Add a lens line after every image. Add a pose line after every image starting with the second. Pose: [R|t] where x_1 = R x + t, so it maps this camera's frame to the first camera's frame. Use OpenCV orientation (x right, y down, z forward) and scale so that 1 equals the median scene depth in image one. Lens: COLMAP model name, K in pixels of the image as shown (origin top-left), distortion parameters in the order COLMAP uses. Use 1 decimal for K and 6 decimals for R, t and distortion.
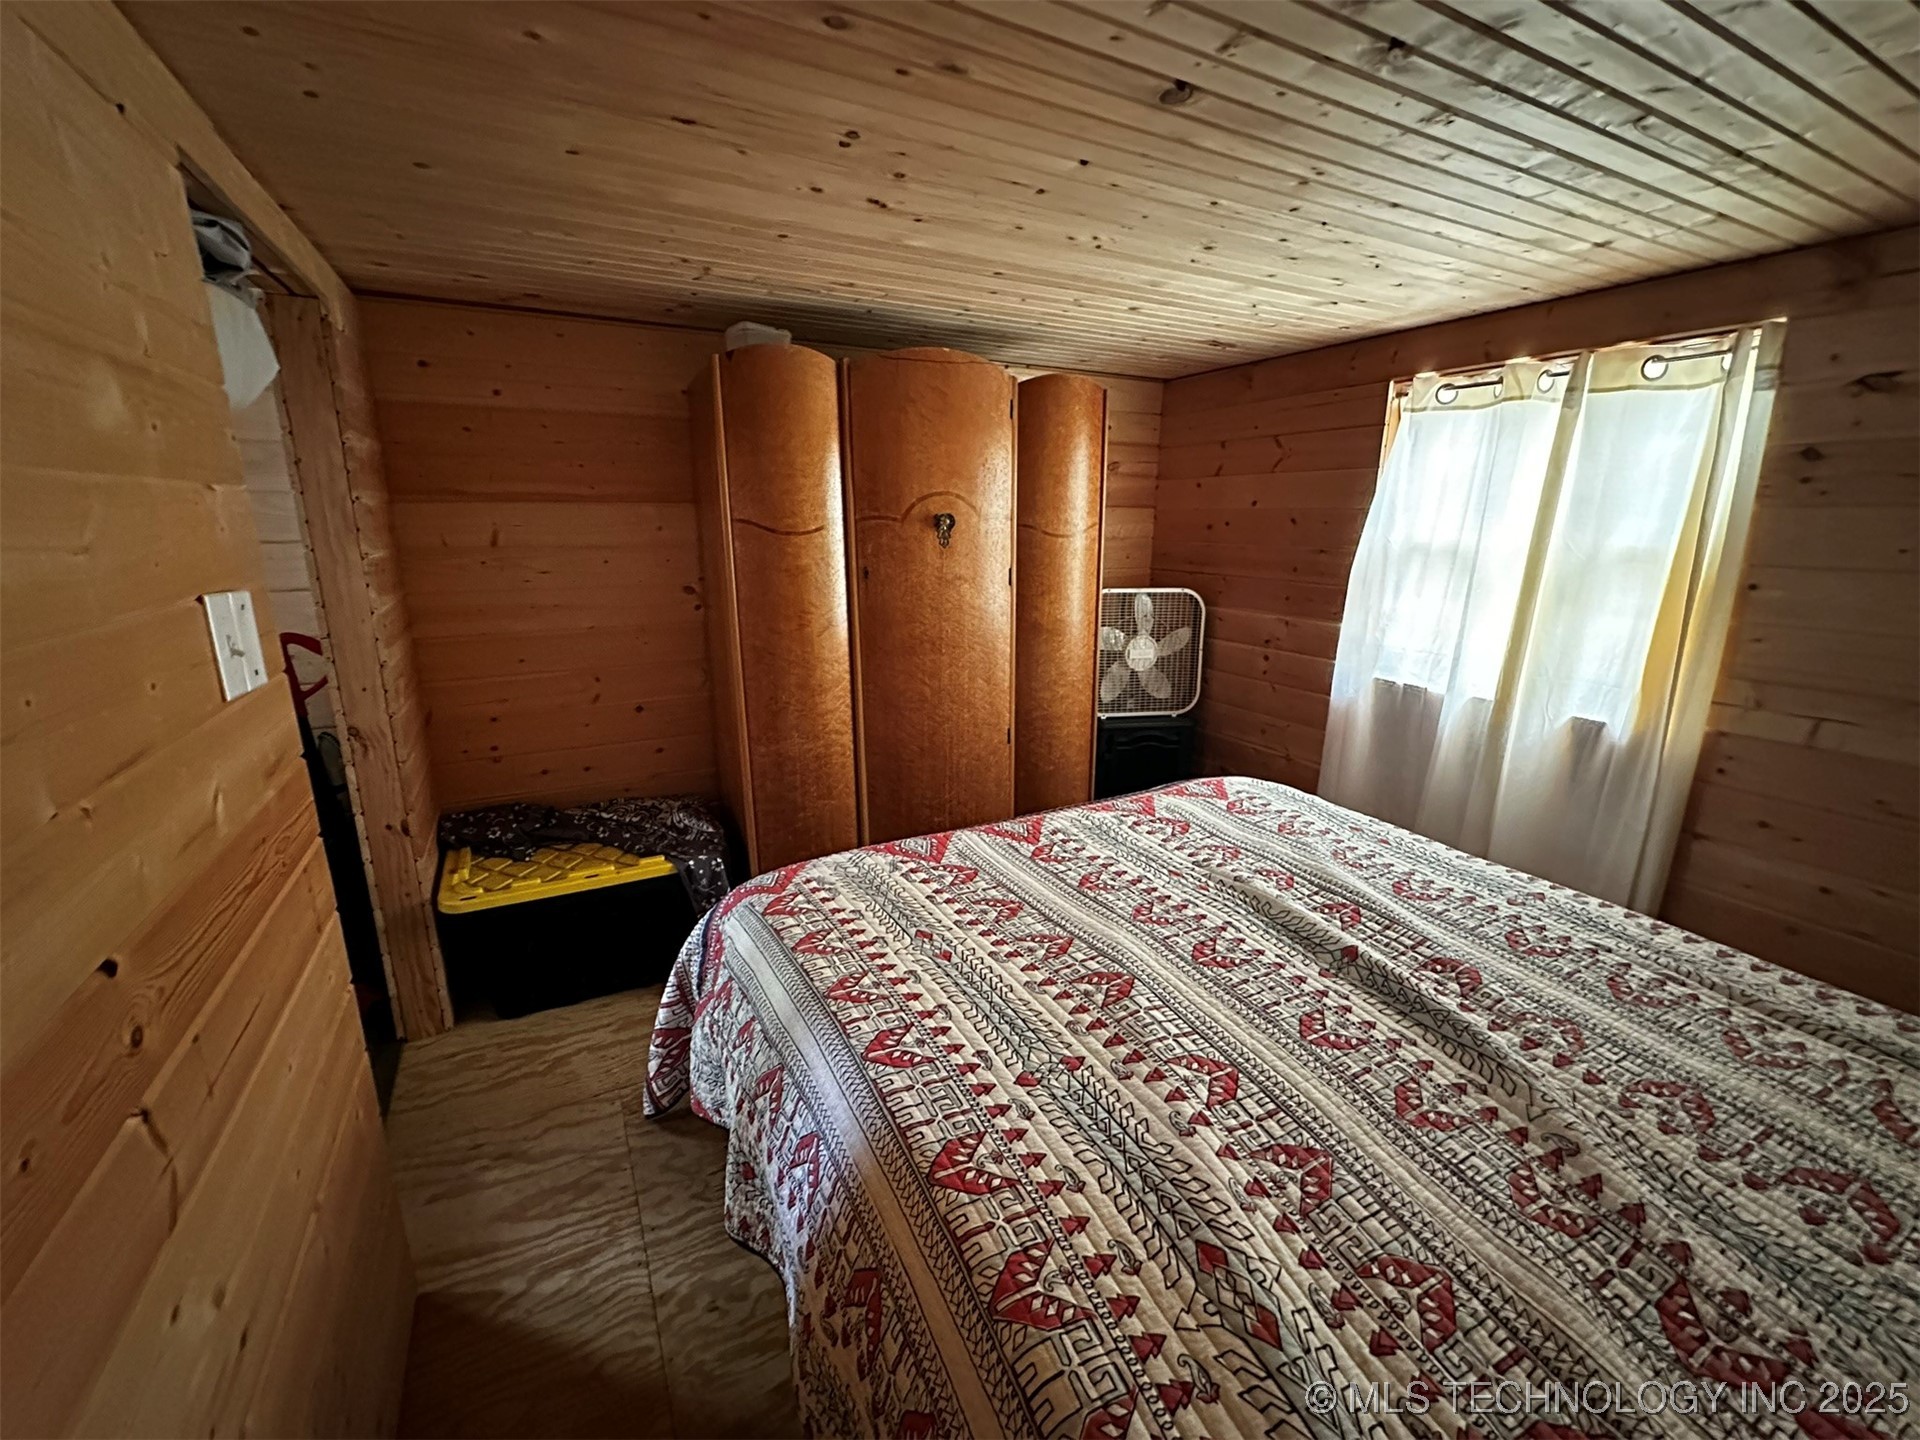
lens RADIAL K [[790.0, 0, 960.0], [0, 790.0, 720.0], [0, 0, 1]] dist [-0.003479, -0.000493]
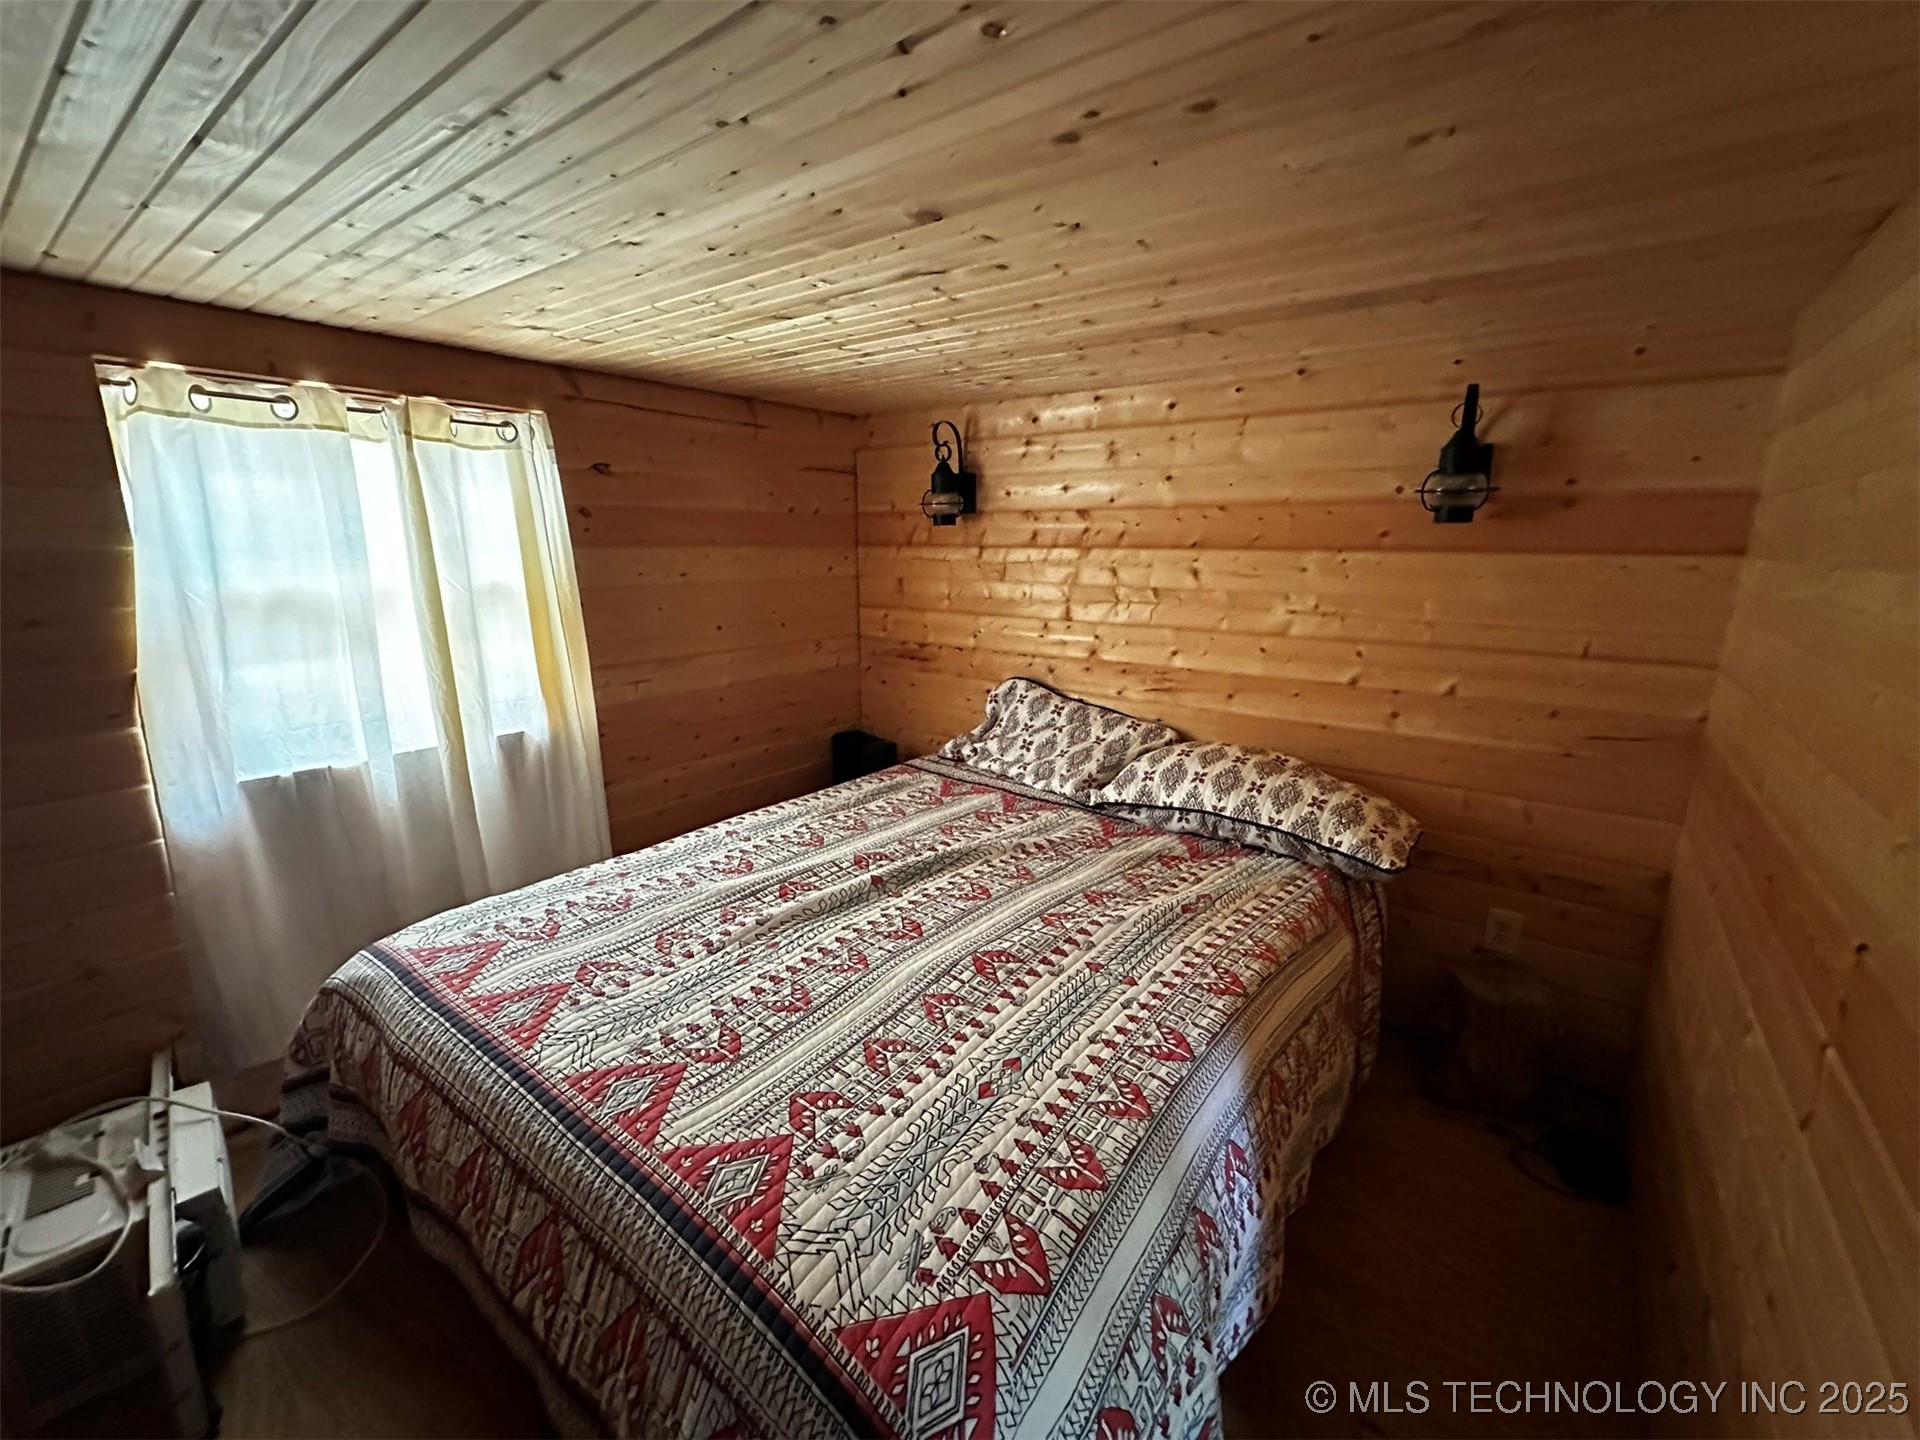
lens RADIAL K [[790.0, 0, 960.0], [0, 790.0, 720.0], [0, 0, 1]] dist [-0.003479, -0.000493]
pose [[-0.423508, -0.210464, 0.881105, -0.675715], [0.220790, 0.919326, 0.325718, -0.354214], [-0.878574, 0.332483, -0.342873, 1.178597]]
